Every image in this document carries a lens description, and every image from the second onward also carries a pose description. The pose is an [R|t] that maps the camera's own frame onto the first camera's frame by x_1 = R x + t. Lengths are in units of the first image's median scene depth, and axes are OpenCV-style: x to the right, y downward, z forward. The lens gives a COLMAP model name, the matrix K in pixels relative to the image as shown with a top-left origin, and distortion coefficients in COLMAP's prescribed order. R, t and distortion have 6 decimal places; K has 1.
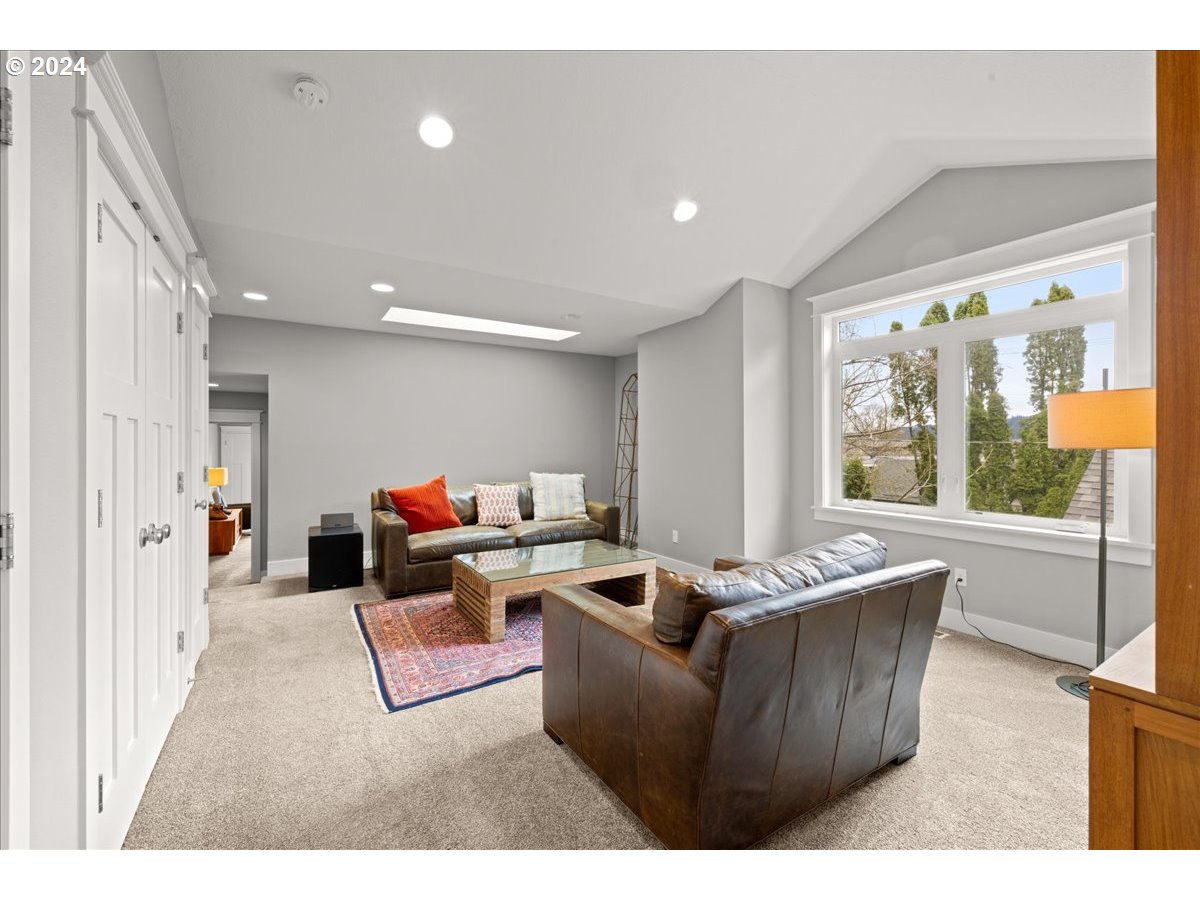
lens RADIAL K [[505.3, 0, 601.4], [0, 505.3, 438.7], [0, 0, 1]] dist [0.000592, 0.000101]
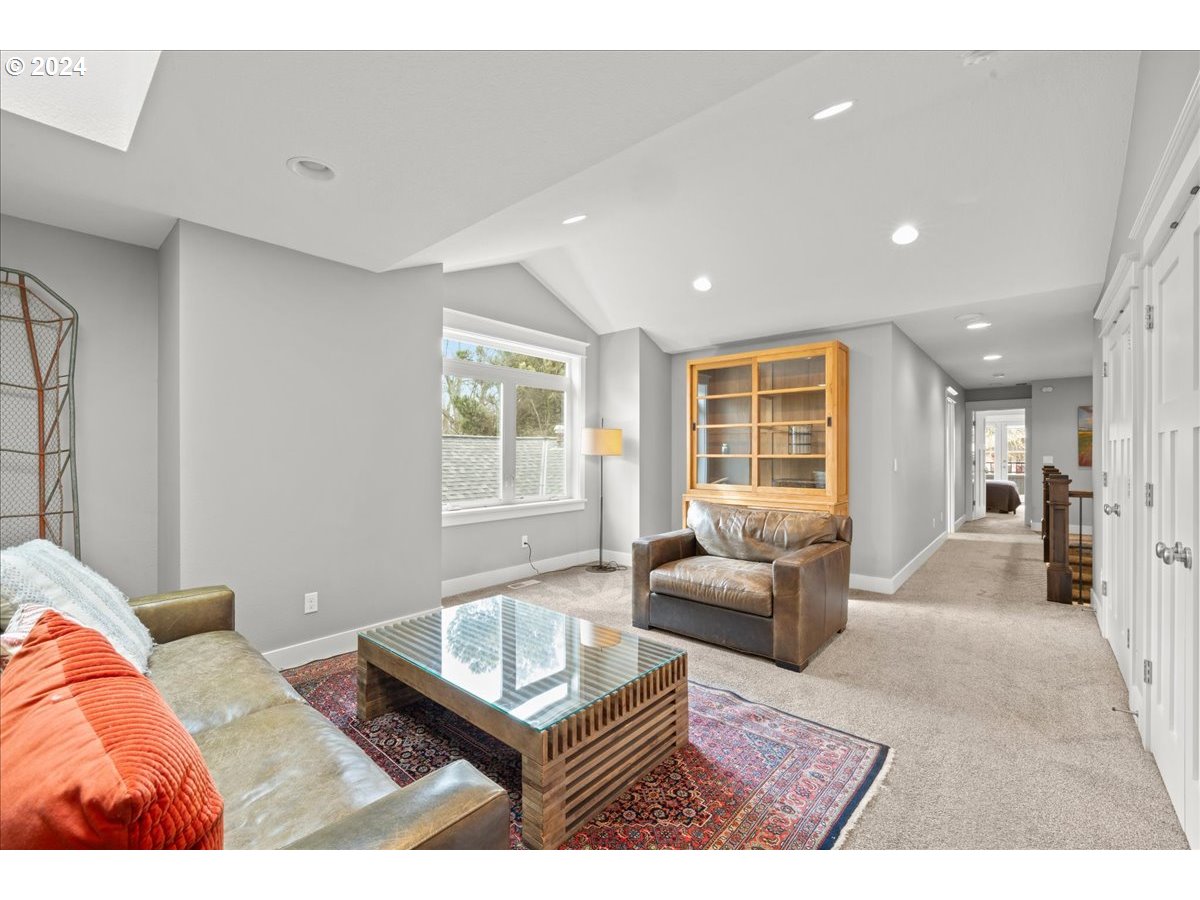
lens RADIAL K [[505.3, 0, 601.4], [0, 505.3, 438.7], [0, 0, 1]] dist [0.000592, 0.000101]
pose [[-0.297965, 0.027594, 0.954178, -0.969446], [-0.012236, 0.999390, -0.032723, 0.018444], [-0.954498, -0.021426, -0.297446, 1.501606]]
